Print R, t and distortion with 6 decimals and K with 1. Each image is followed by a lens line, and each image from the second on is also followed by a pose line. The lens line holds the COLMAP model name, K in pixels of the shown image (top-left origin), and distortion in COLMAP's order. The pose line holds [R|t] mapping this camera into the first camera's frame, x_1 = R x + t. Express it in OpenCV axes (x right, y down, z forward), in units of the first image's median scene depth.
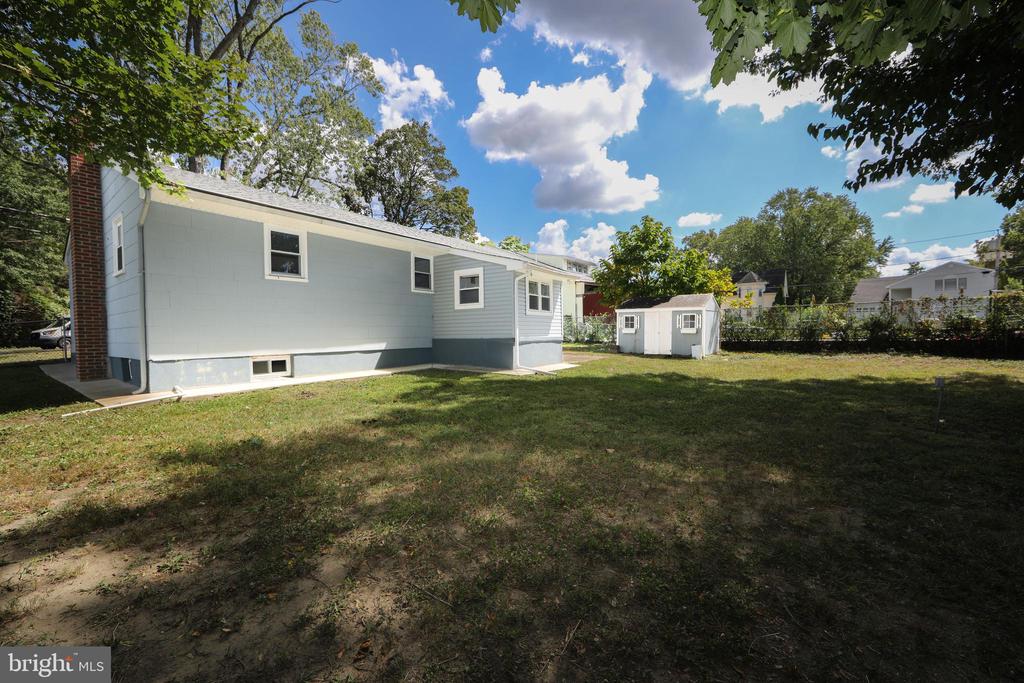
lens RADIAL K [[400.7, 0, 512.0], [0, 400.7, 341.5], [0, 0, 1]] dist [-0.001878, -0.000181]
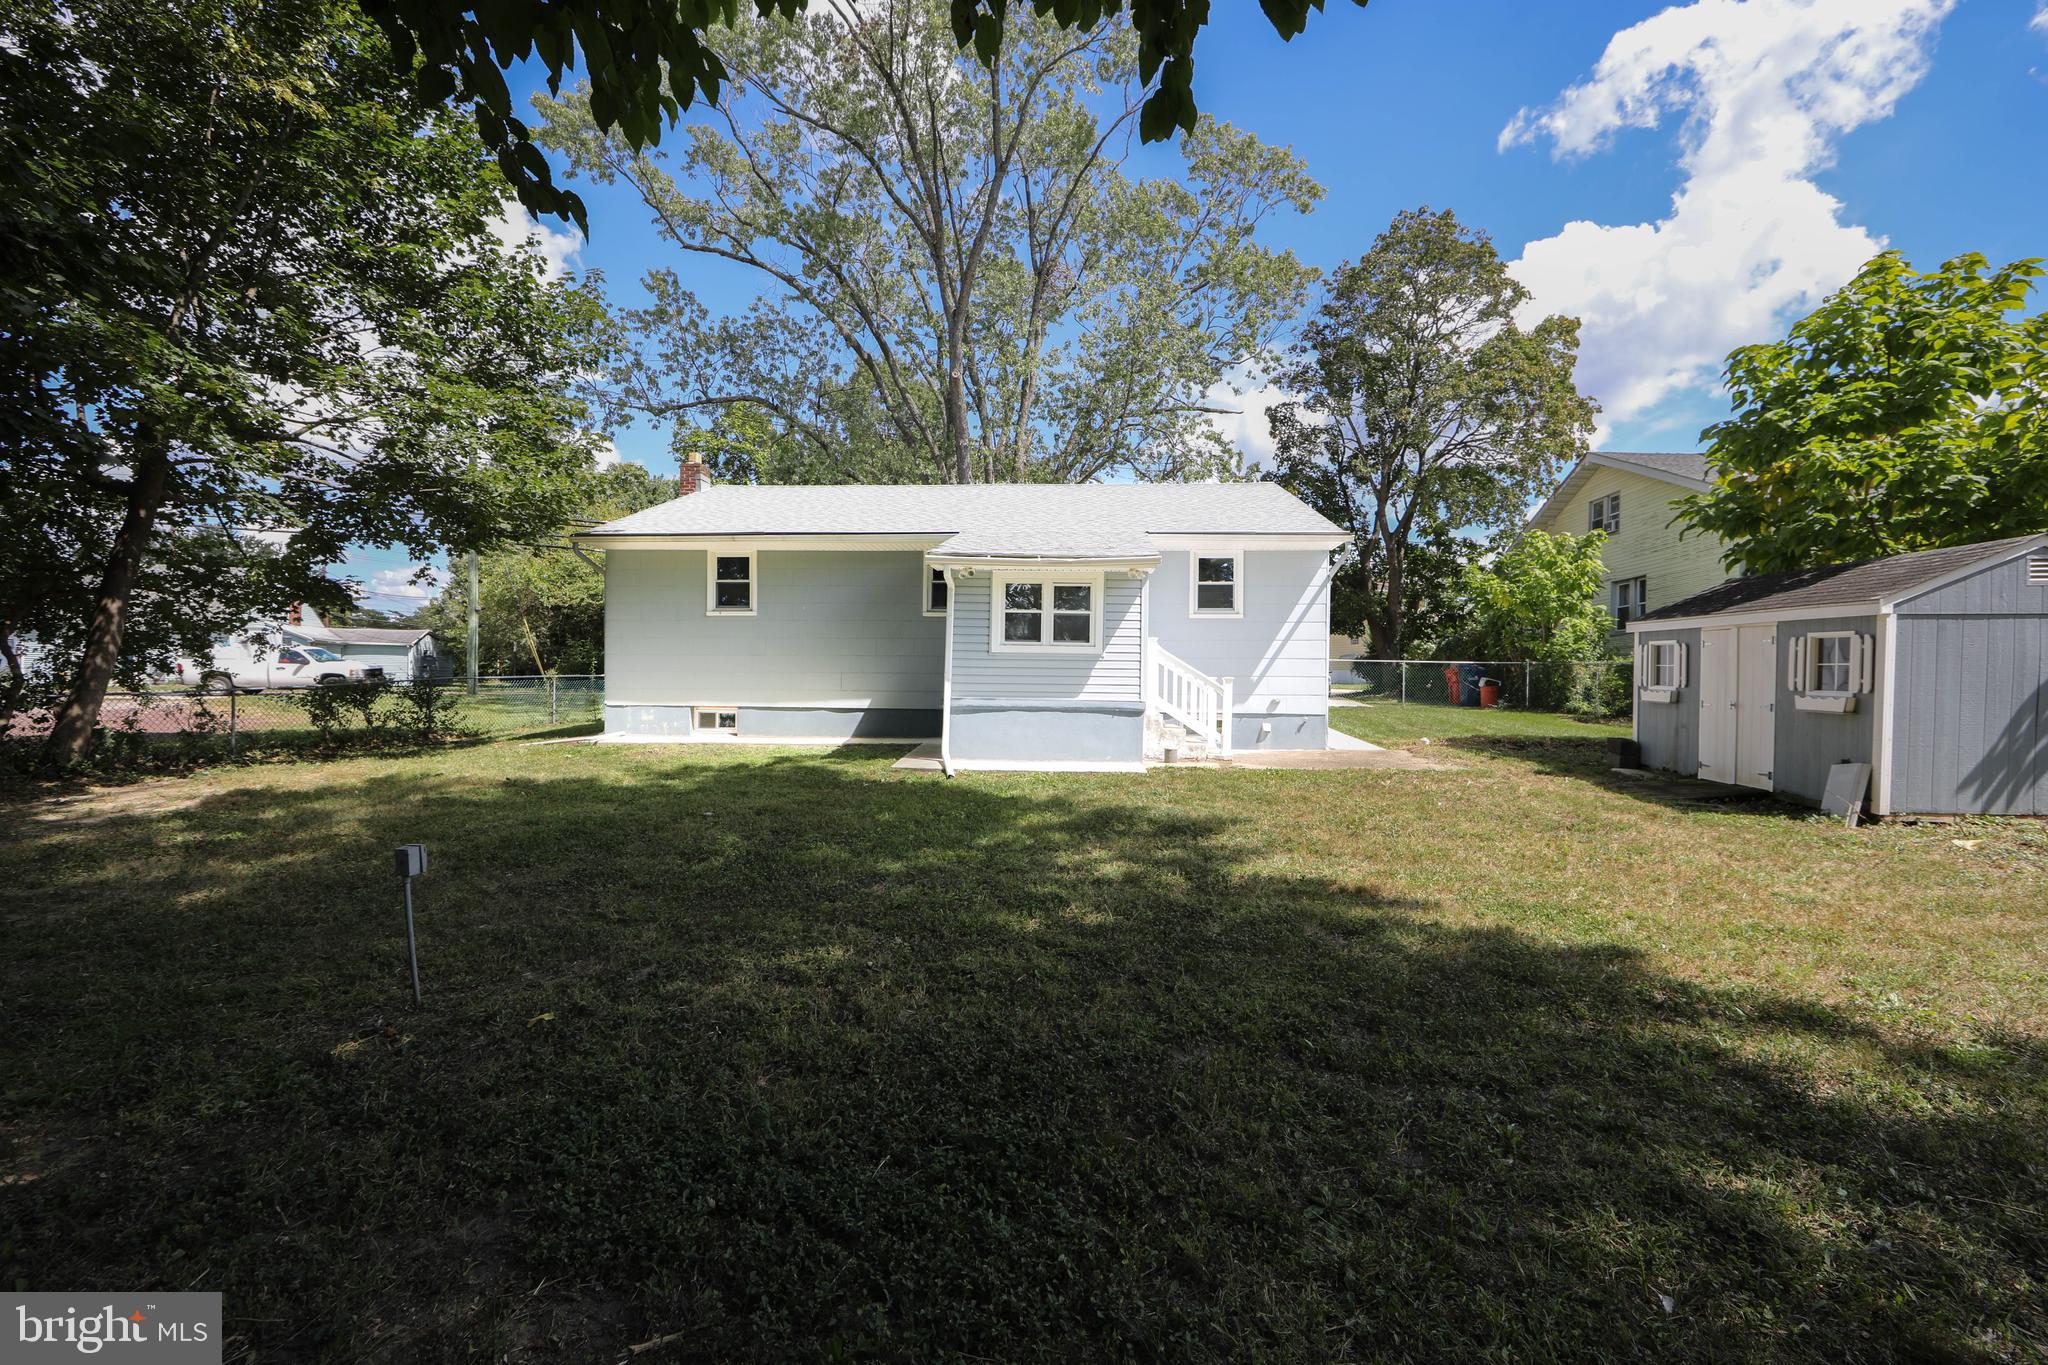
lens RADIAL K [[801.4, 0, 1024.0], [0, 801.4, 682.5], [0, 0, 1]] dist [-0.001878, -0.000181]
pose [[0.539334, 0.022663, -0.841787, 0.860539], [-0.035690, 0.999355, 0.004038, -0.034282], [0.841335, 0.027866, 0.539795, 0.478423]]
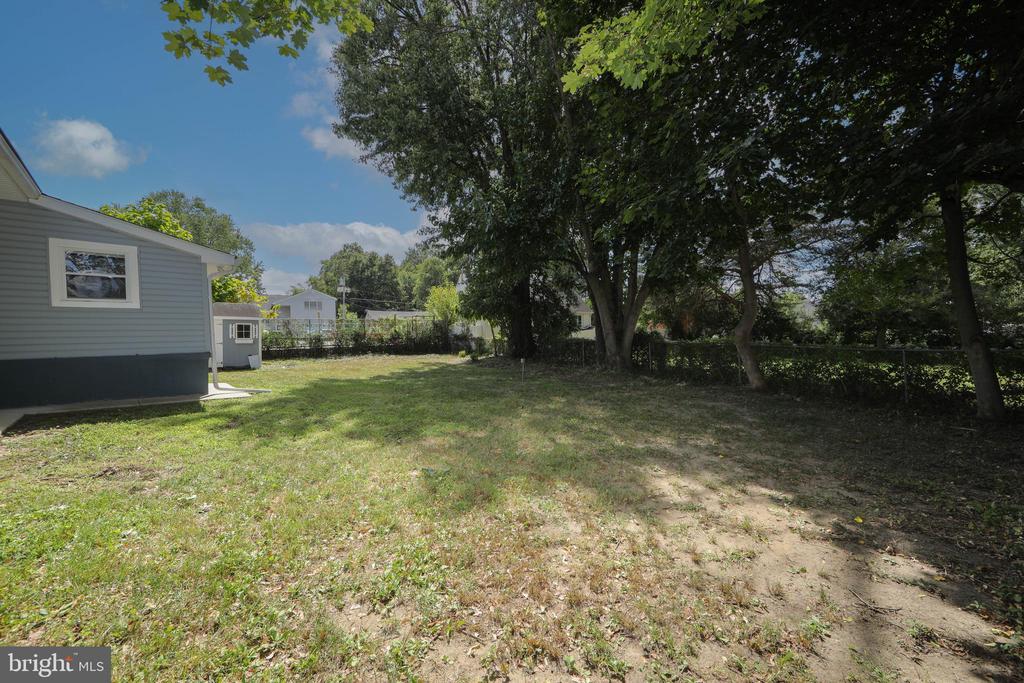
lens RADIAL K [[400.7, 0, 512.0], [0, 400.7, 341.5], [0, 0, 1]] dist [-0.001878, -0.000181]
pose [[0.187076, -0.011591, 0.982277, -0.572618], [0.033330, 0.999430, 0.005445, -0.012549], [-0.981780, 0.031721, 0.187356, 0.263983]]
